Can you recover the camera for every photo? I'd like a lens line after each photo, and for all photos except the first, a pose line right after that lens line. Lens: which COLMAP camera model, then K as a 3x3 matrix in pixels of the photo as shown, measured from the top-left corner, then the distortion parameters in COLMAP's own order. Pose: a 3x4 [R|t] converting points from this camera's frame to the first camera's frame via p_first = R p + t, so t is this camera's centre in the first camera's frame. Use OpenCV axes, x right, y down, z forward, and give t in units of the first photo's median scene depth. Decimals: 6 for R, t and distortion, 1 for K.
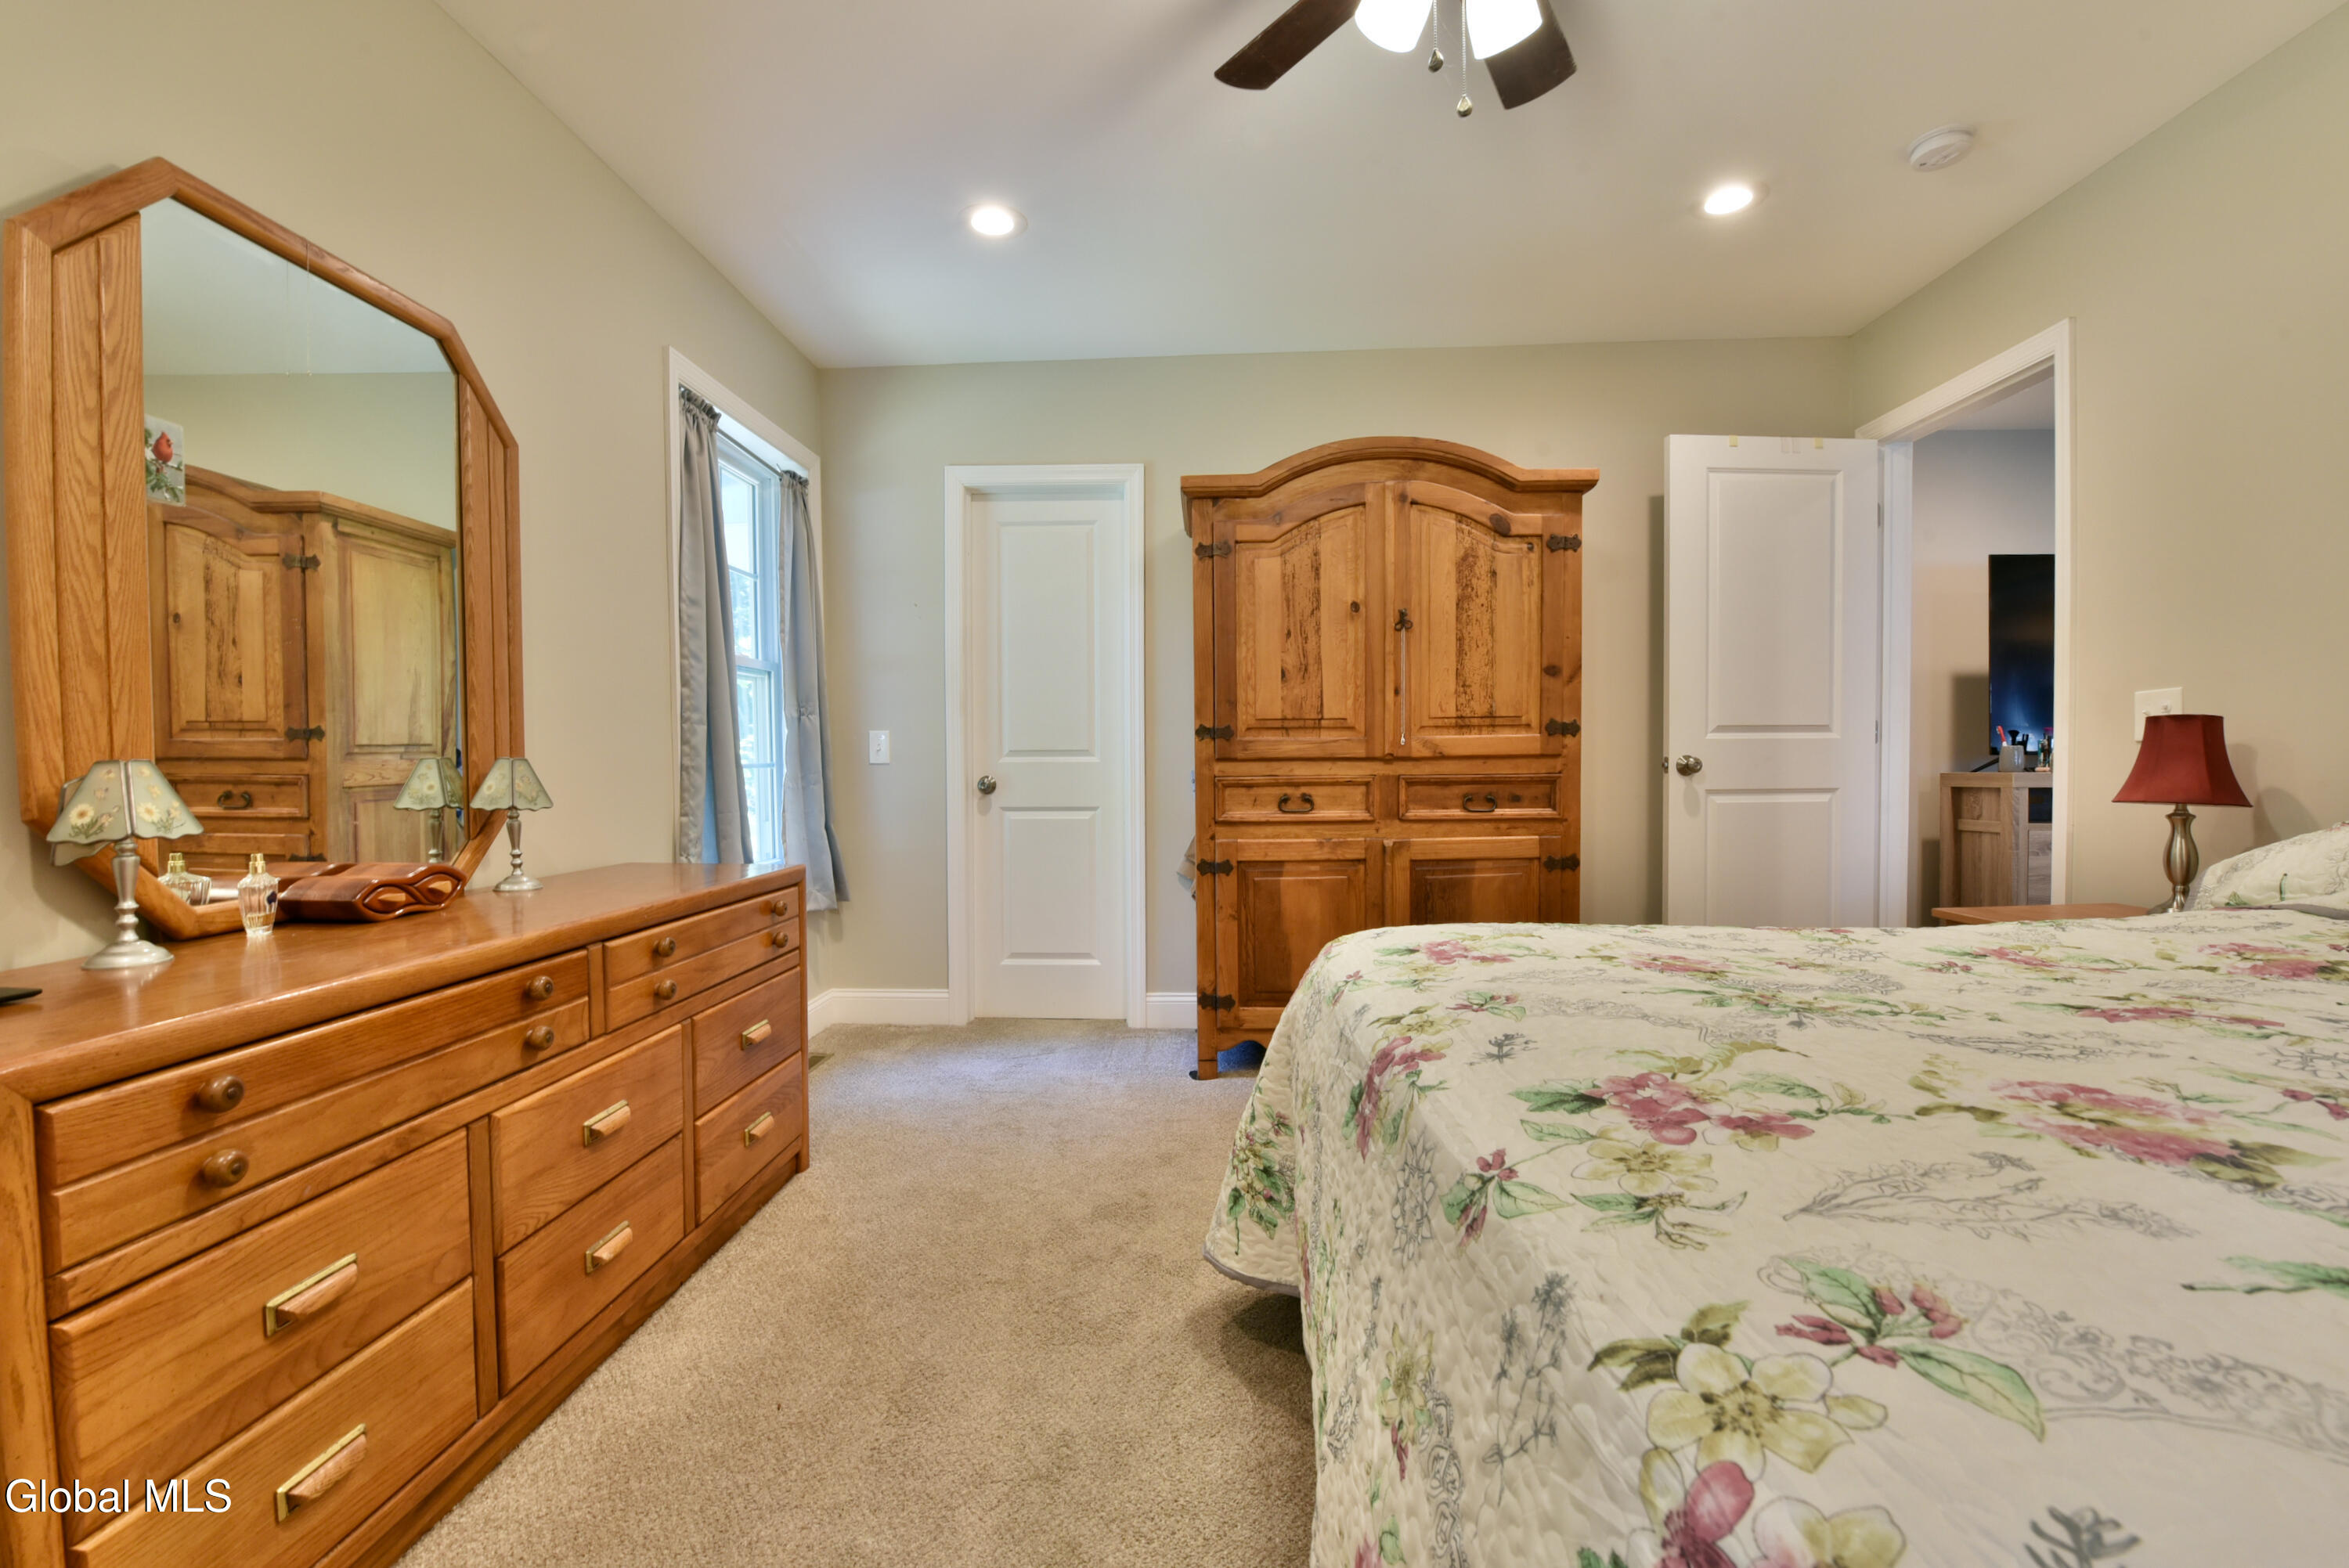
lens RADIAL K [[962.4, 0, 1174.5], [0, 962.4, 784.0], [0, 0, 1]] dist [-0.017614, -0.000408]
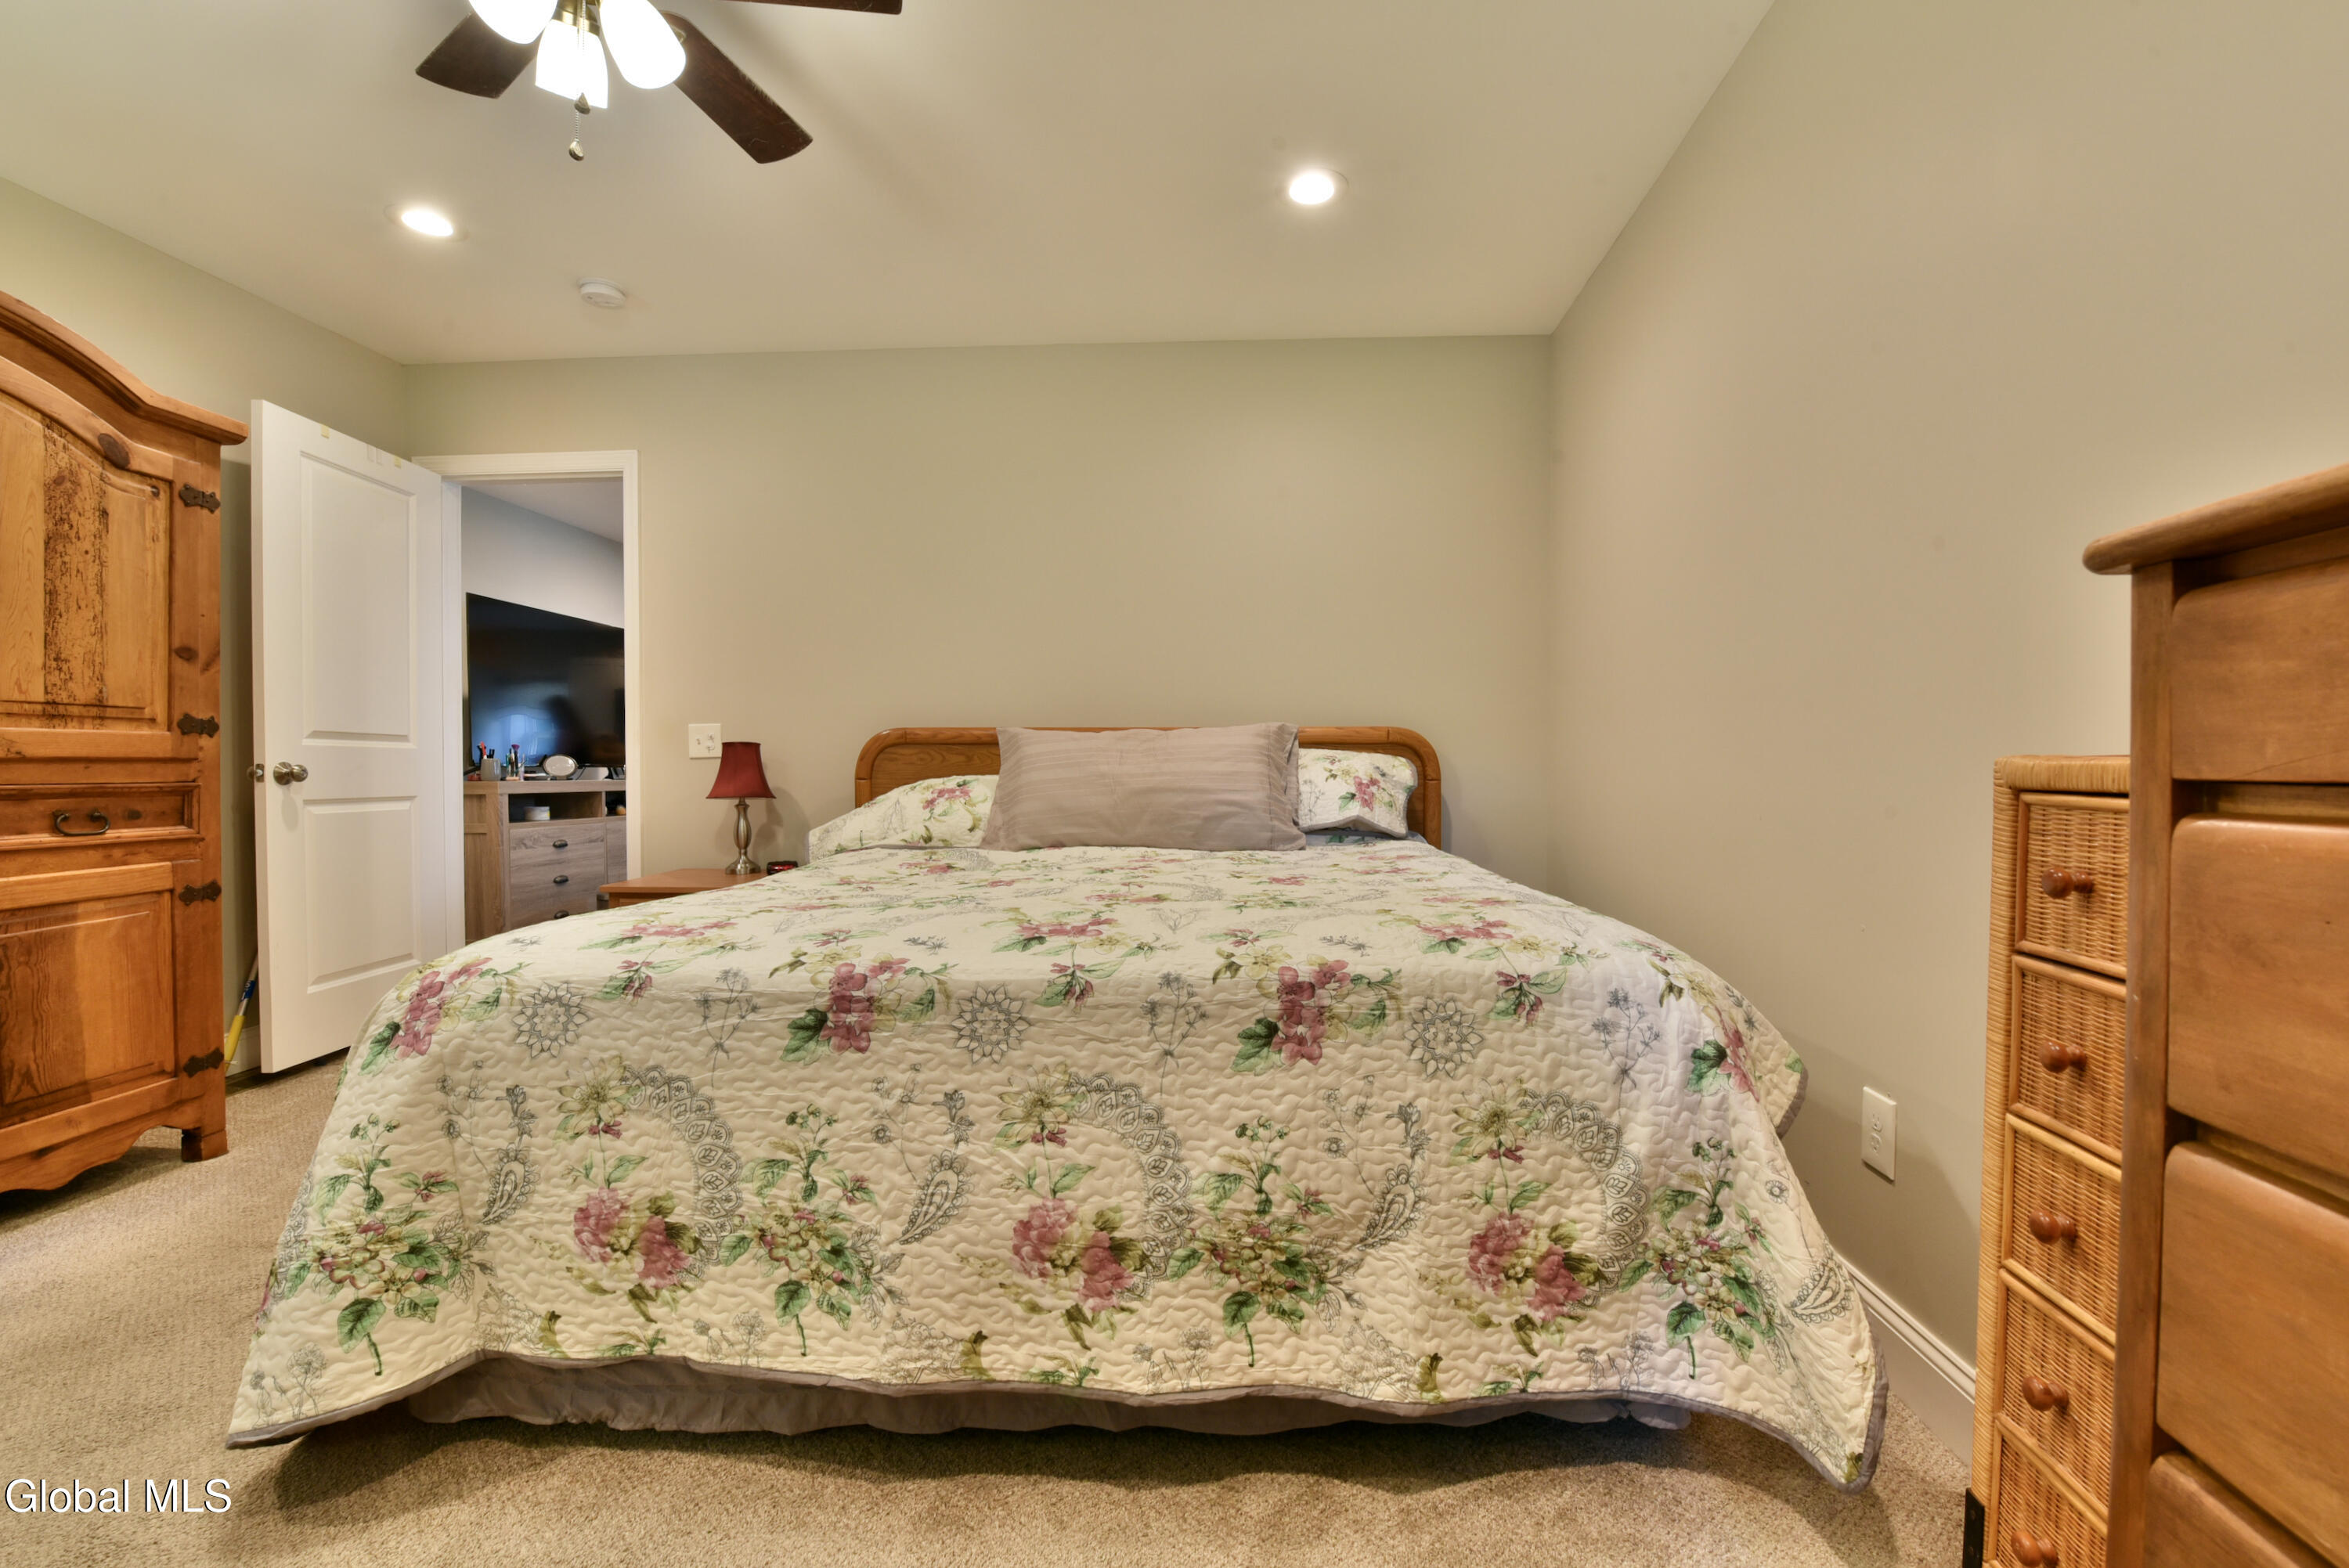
lens RADIAL K [[938.2, 0, 1174.9], [0, 938.2, 773.4], [0, 0, 1]] dist [-0.015819, -0.002944]
pose [[0.042881, 0.005252, 0.999066, -0.335443], [0.019774, 0.999786, -0.006104, 0.002850], [-0.998884, 0.020018, 0.042768, 0.144893]]
